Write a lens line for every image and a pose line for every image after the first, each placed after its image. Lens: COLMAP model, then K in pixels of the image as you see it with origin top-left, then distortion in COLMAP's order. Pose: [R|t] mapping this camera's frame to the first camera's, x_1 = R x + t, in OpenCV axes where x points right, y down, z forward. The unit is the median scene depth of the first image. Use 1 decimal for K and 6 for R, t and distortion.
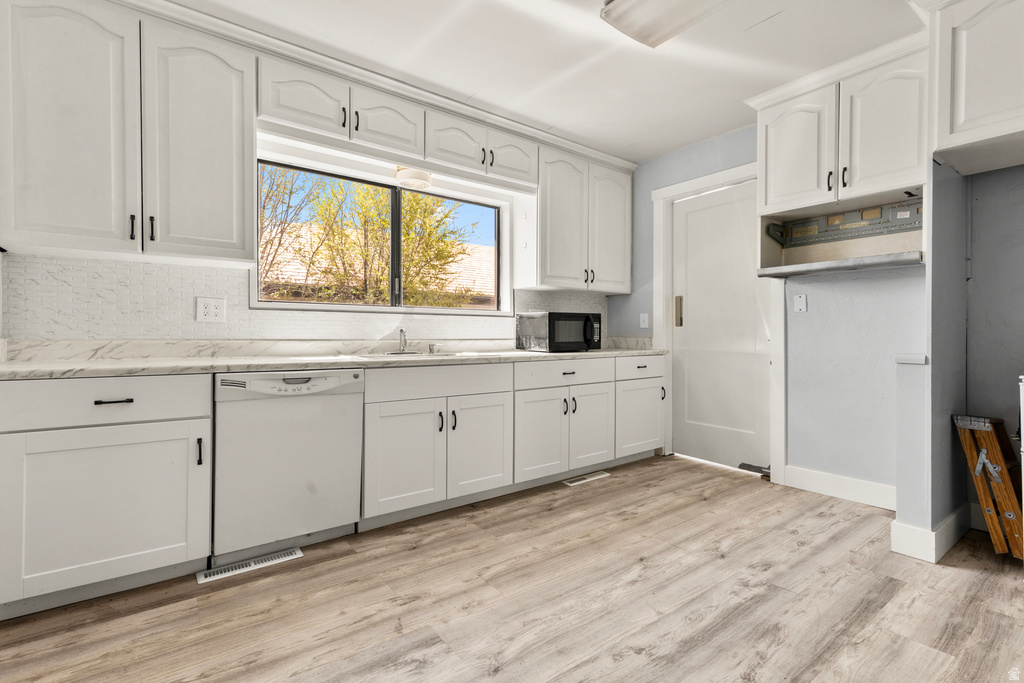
lens RADIAL K [[477.2, 0, 494.4], [0, 477.2, 337.8], [0, 0, 1]] dist [0.002829, 0.000039]
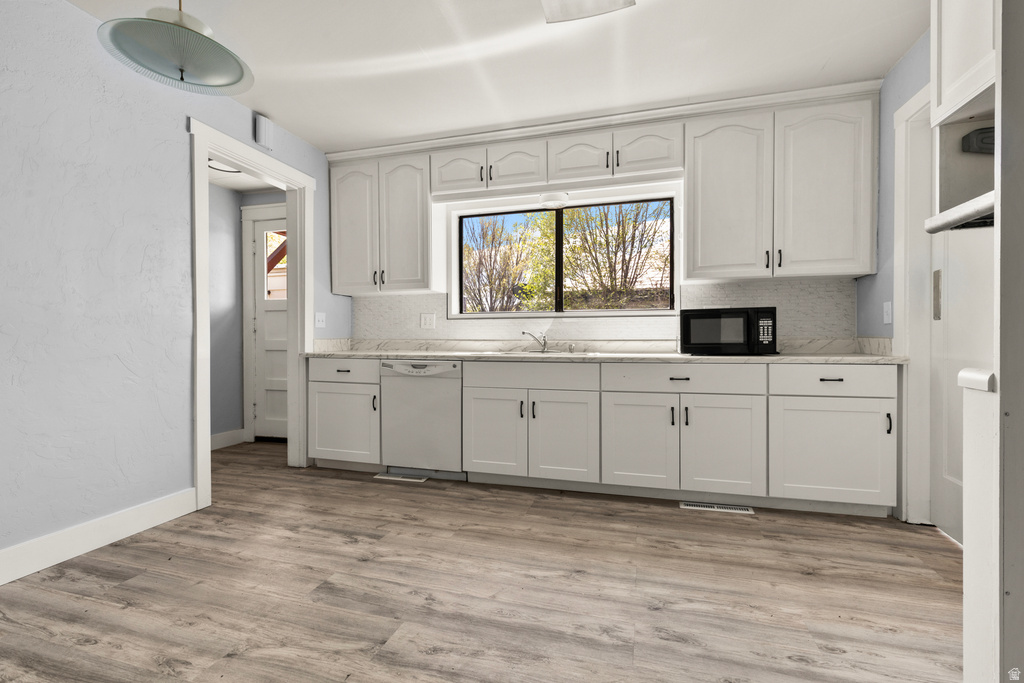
lens RADIAL K [[477.2, 0, 494.4], [0, 477.2, 337.8], [0, 0, 1]] dist [0.002829, 0.000039]
pose [[0.578775, -0.002352, -0.815484, 0.860168], [-0.000168, 0.999995, -0.003003, 0.002649], [0.815487, 0.001875, 0.578772, 0.273774]]
